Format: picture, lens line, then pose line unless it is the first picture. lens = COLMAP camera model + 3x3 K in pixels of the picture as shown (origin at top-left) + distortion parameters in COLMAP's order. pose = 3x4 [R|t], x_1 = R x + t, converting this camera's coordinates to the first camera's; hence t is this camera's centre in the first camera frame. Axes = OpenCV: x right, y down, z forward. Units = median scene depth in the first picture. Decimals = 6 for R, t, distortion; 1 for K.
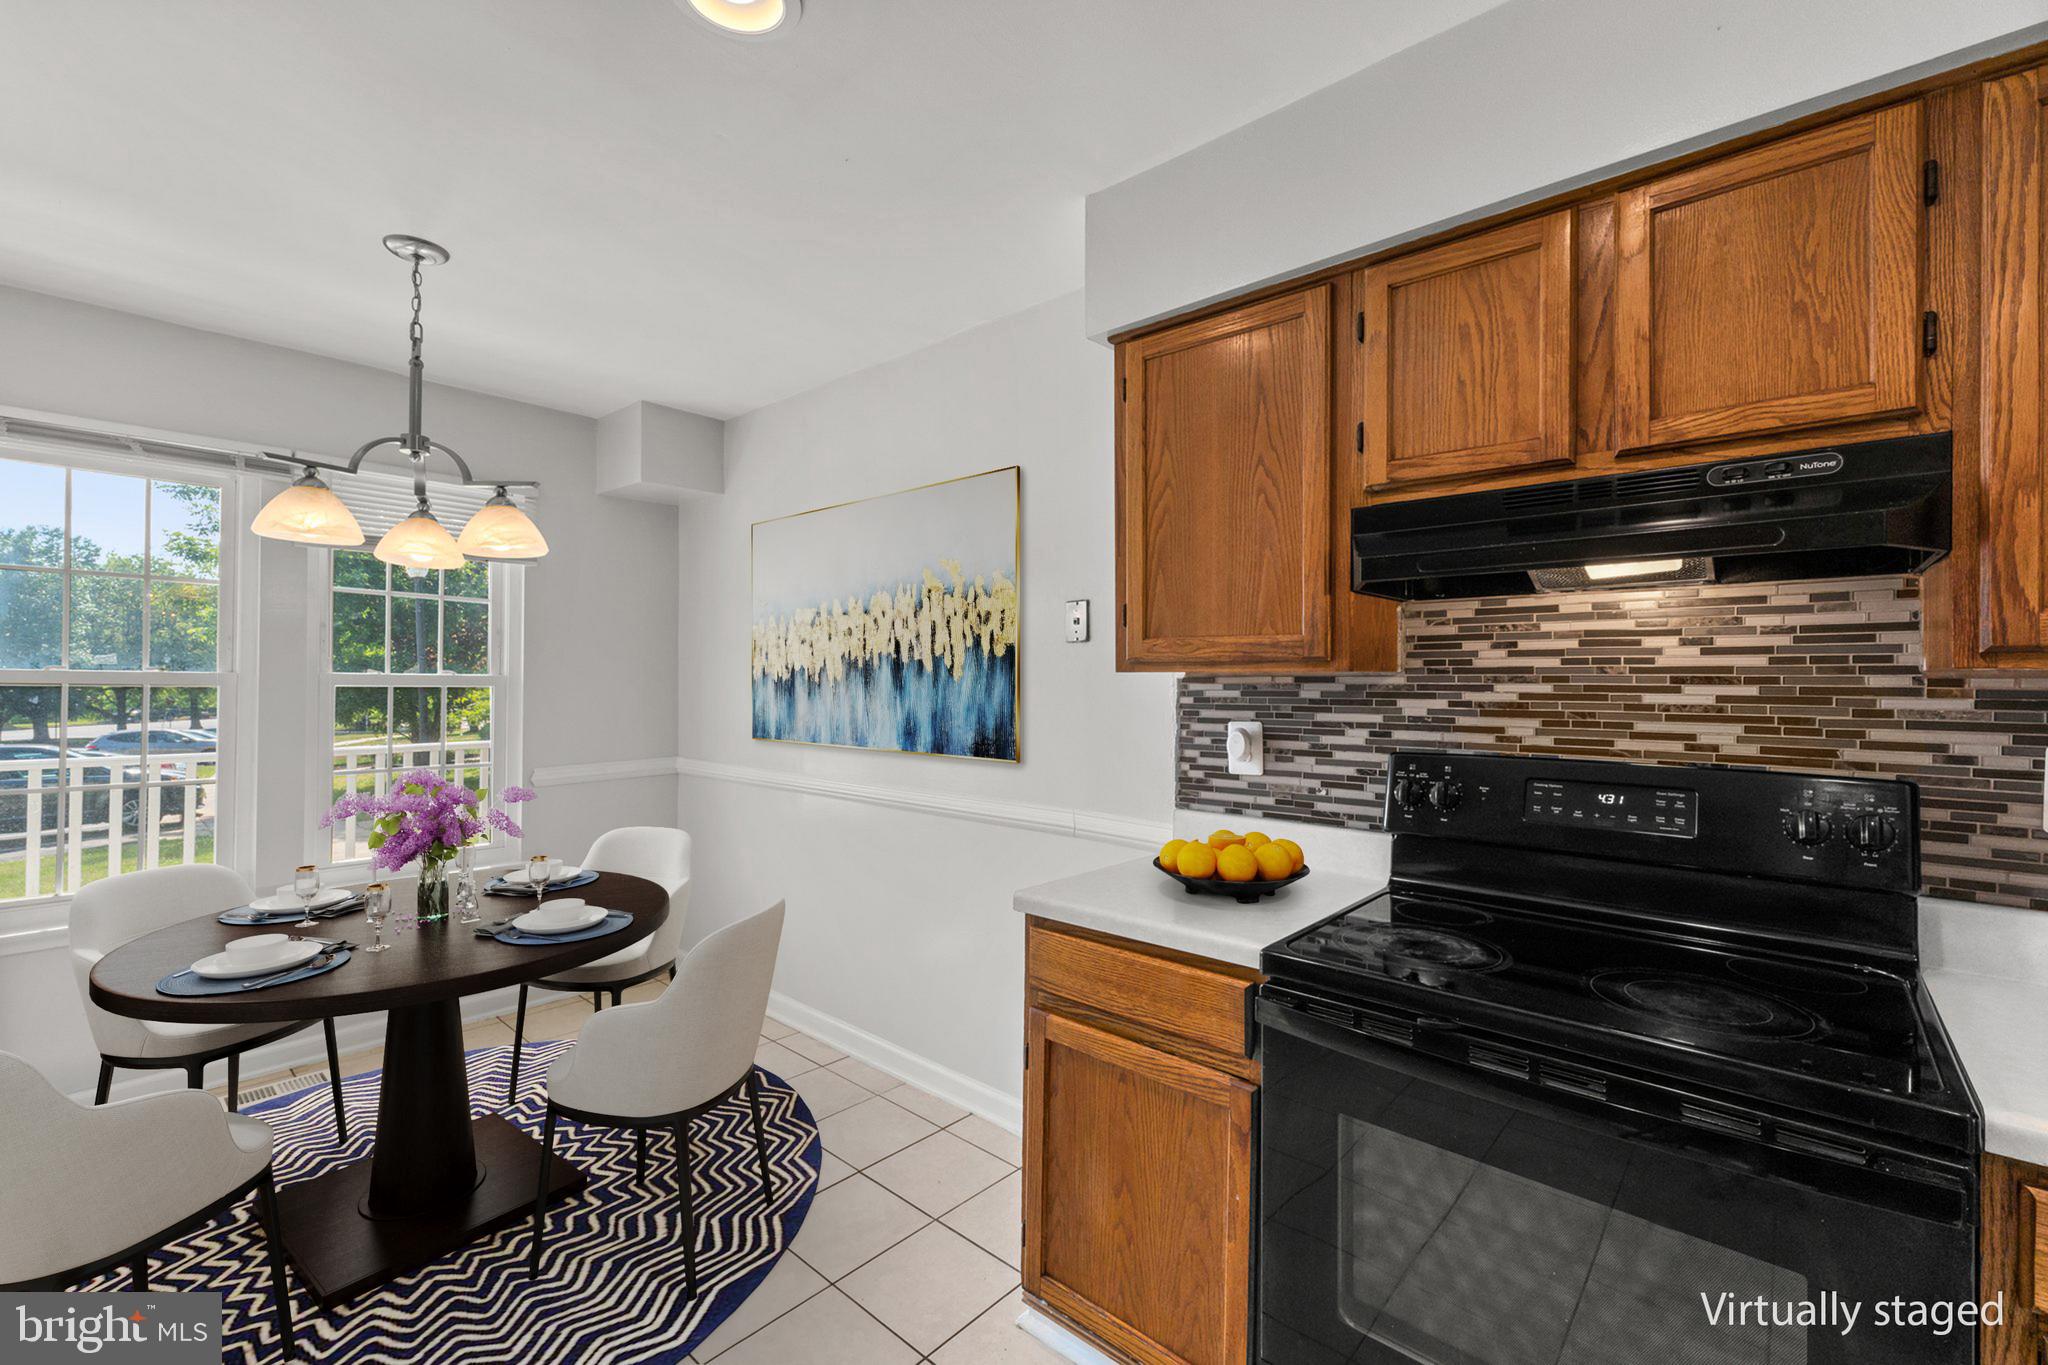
lens RADIAL K [[851.2, 0, 1023.9], [0, 851.2, 683.1], [0, 0, 1]] dist [0.004511, 0.000645]
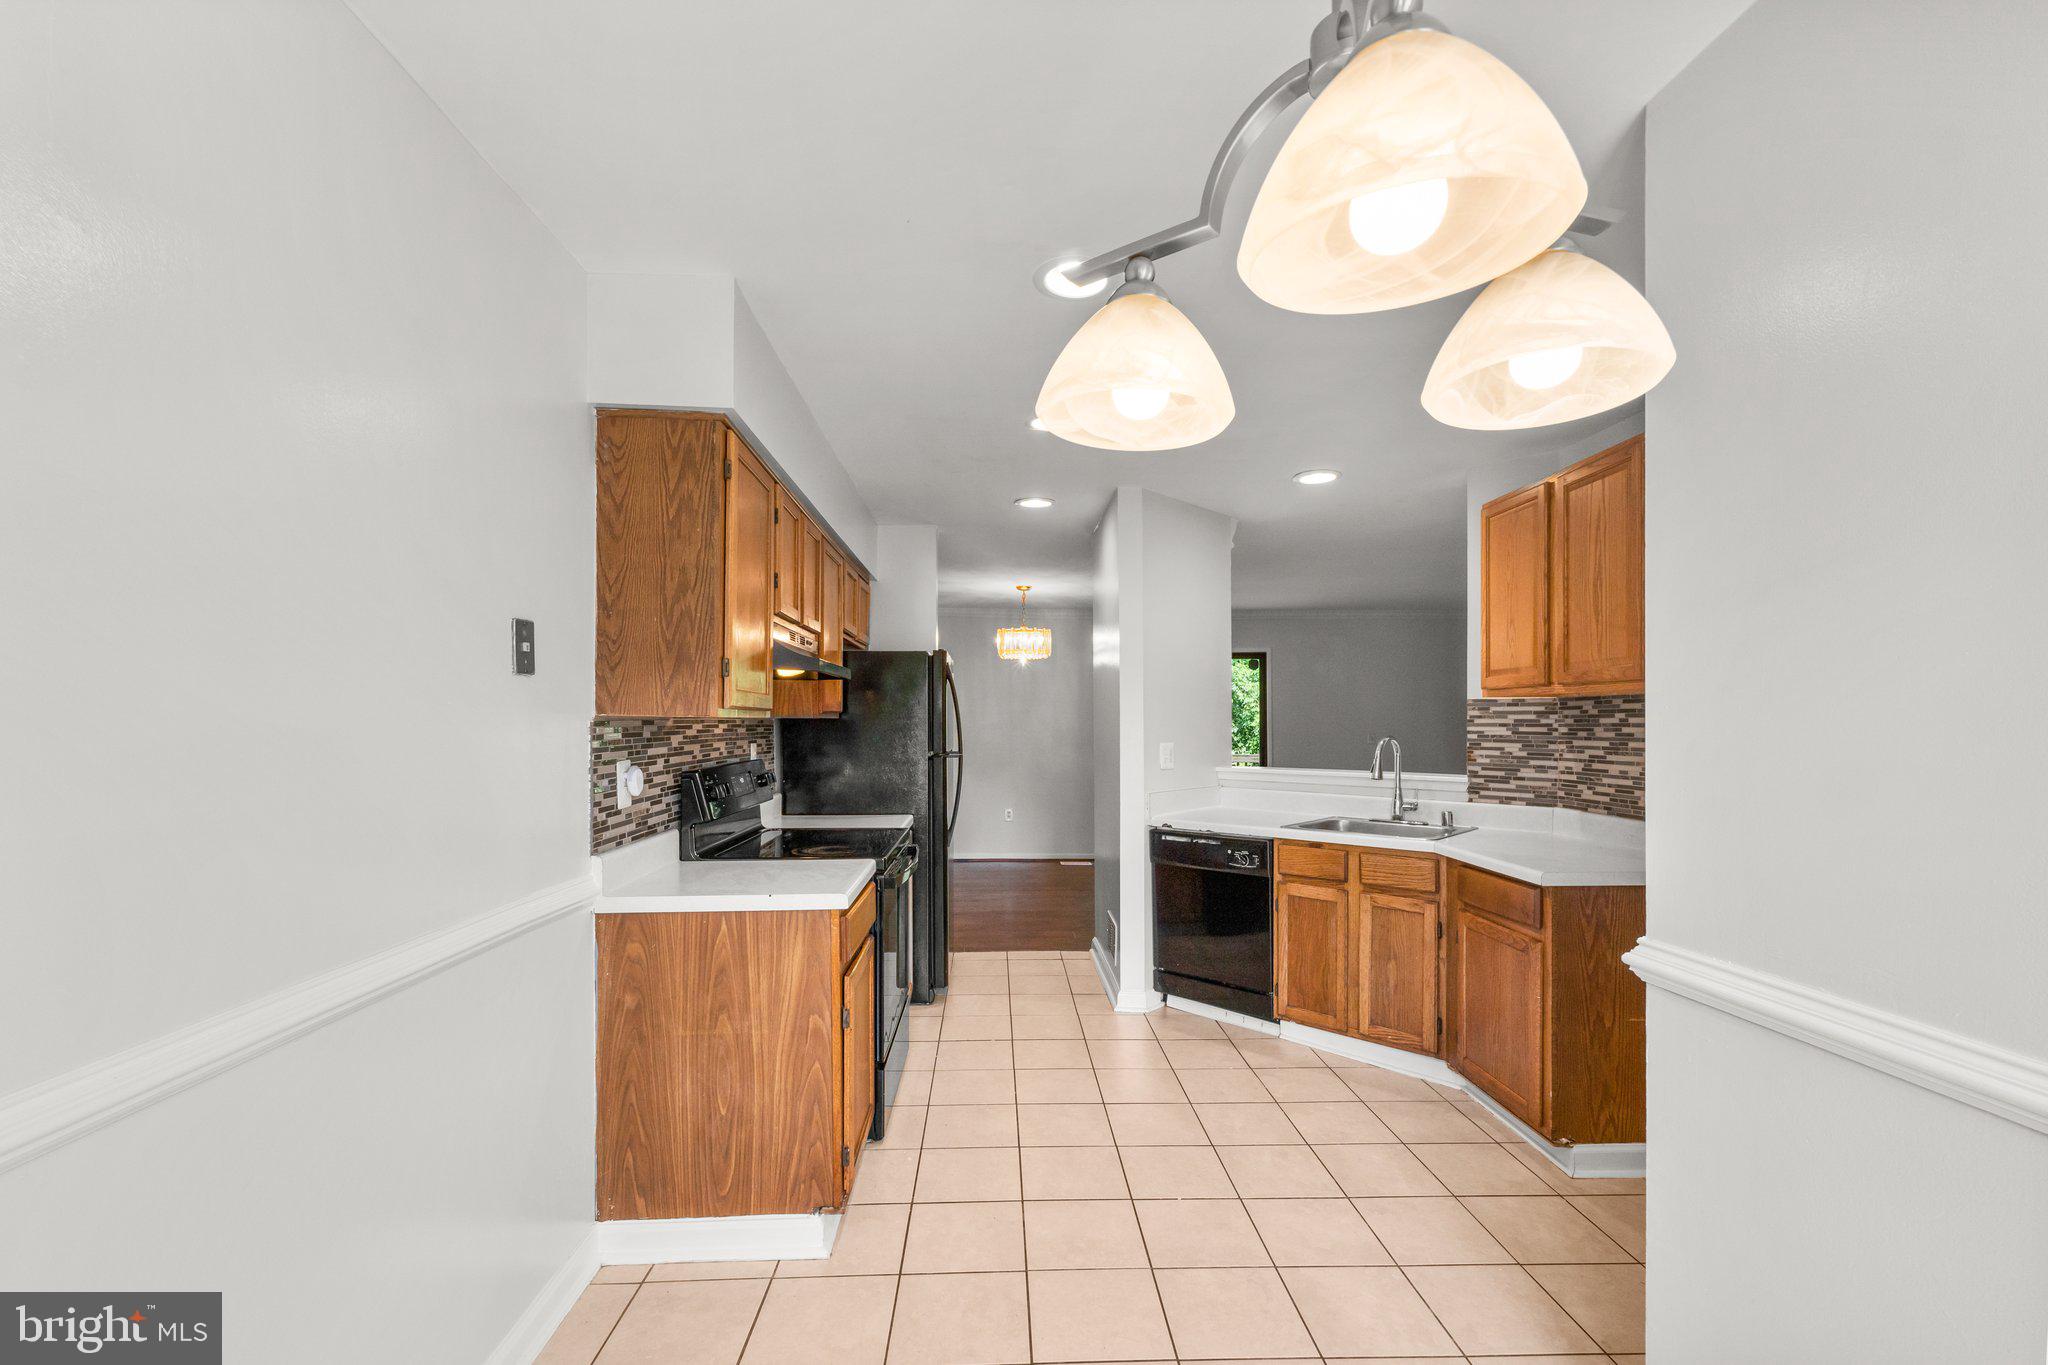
lens RADIAL K [[873.8, 0, 1021.5], [0, 873.8, 722.4], [0, 0, 1]] dist [0.000460, 0.000169]
pose [[-0.687653, -0.008745, 0.725987, -1.128369], [-0.002422, 0.999950, 0.009751, -0.020653], [-0.726036, 0.004947, -0.687639, 1.713628]]
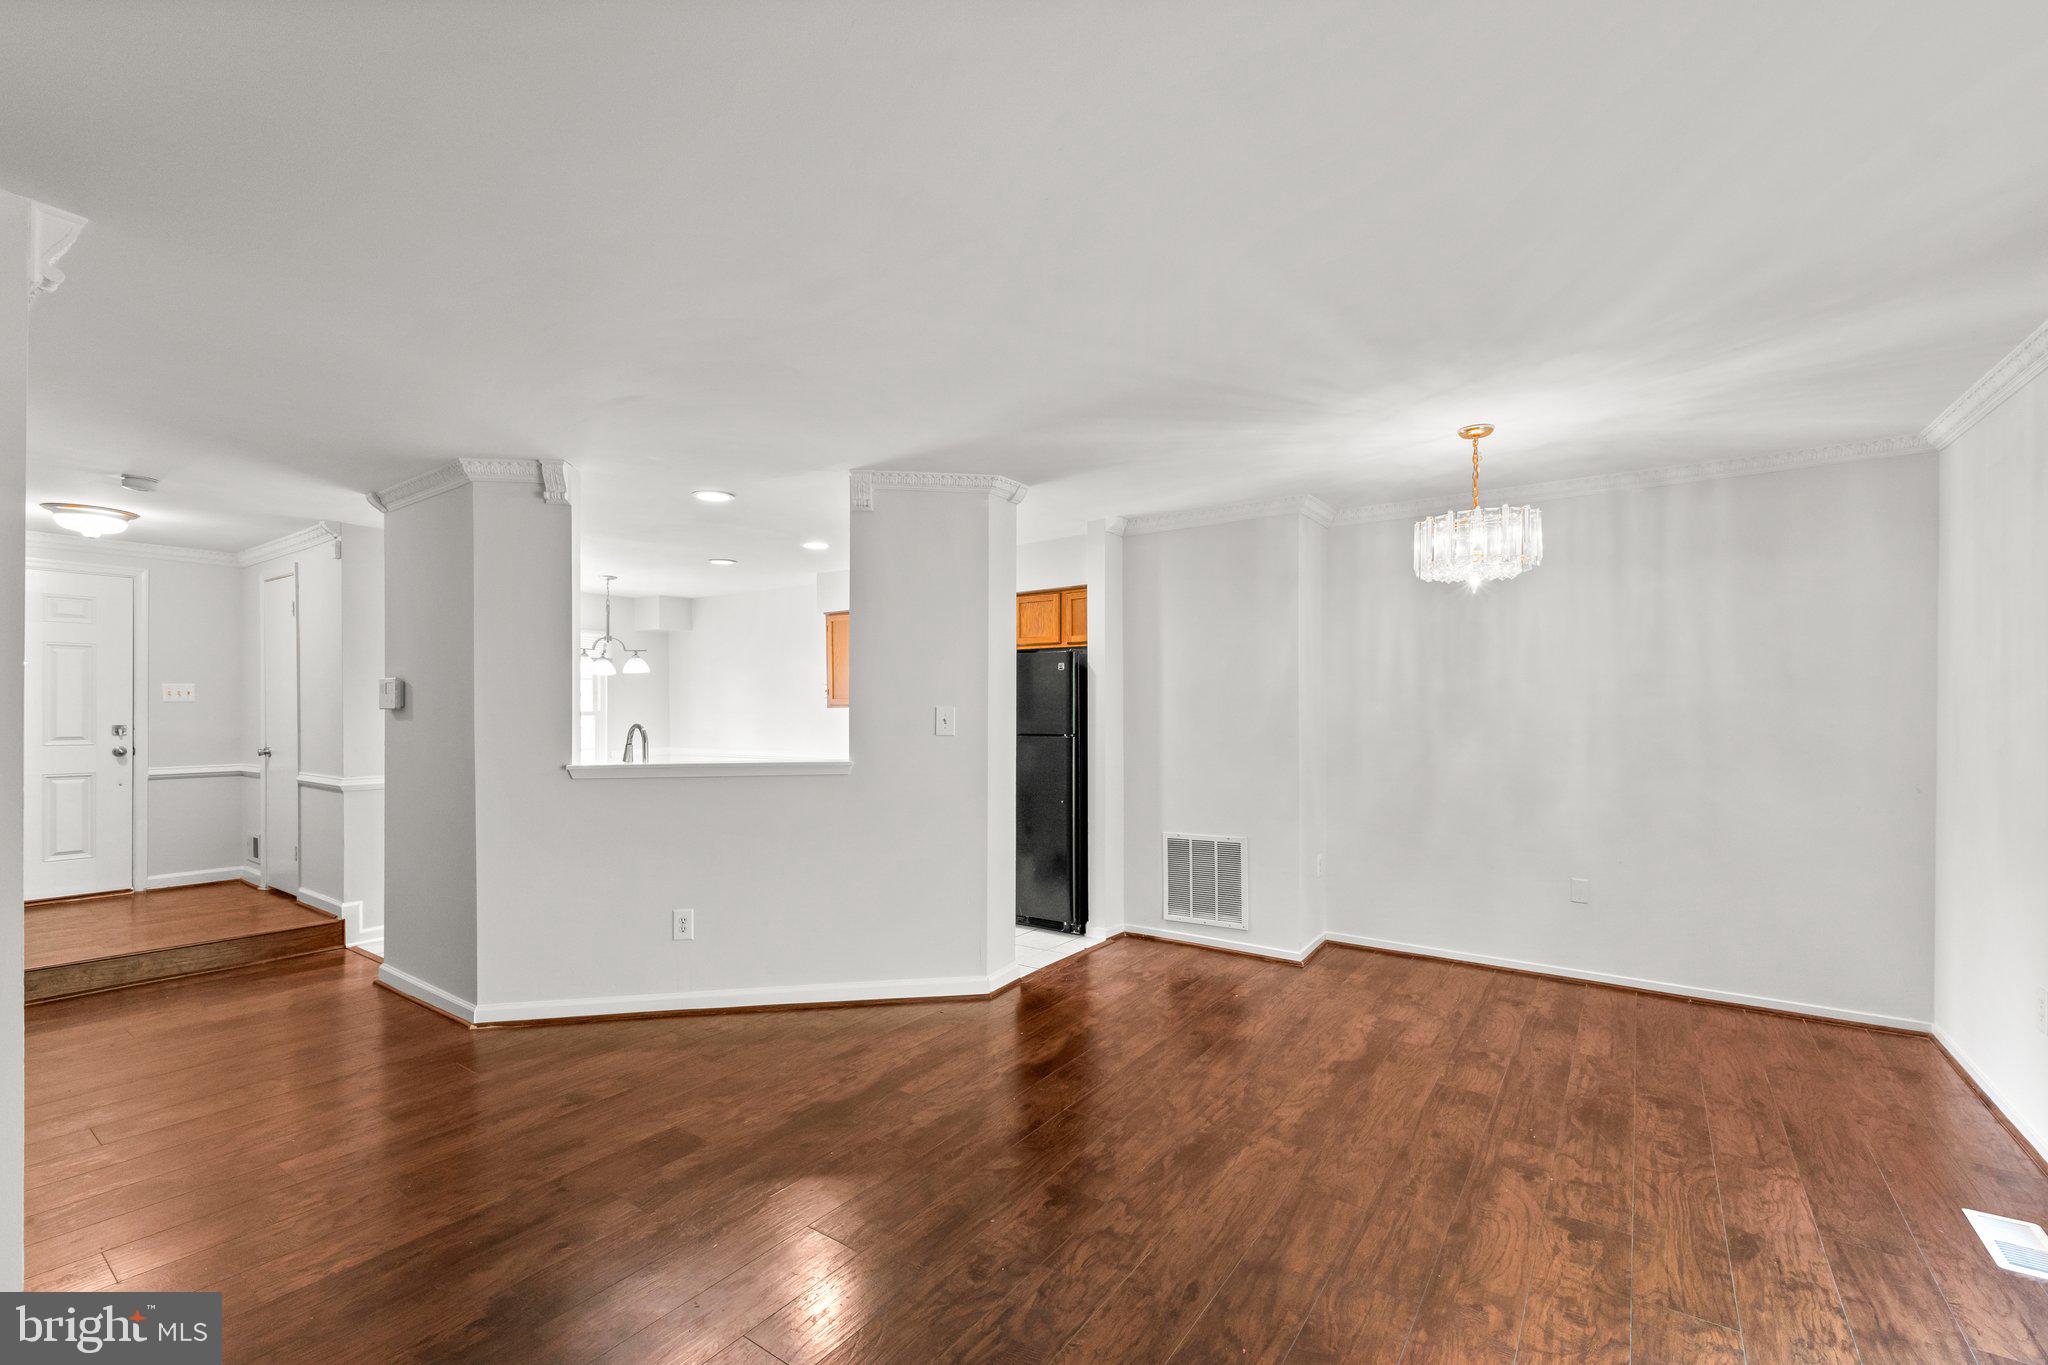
lens RADIAL K [[861.1, 0, 1012.4], [0, 861.1, 713.4], [0, 0, 1]] dist [0.000611, -0.000141]
pose [[0.995944, -0.012316, 0.089129, 0.626479], [0.012258, 0.999924, 0.001199, 0.013367], [-0.089137, -0.000102, 0.996019, -2.965993]]
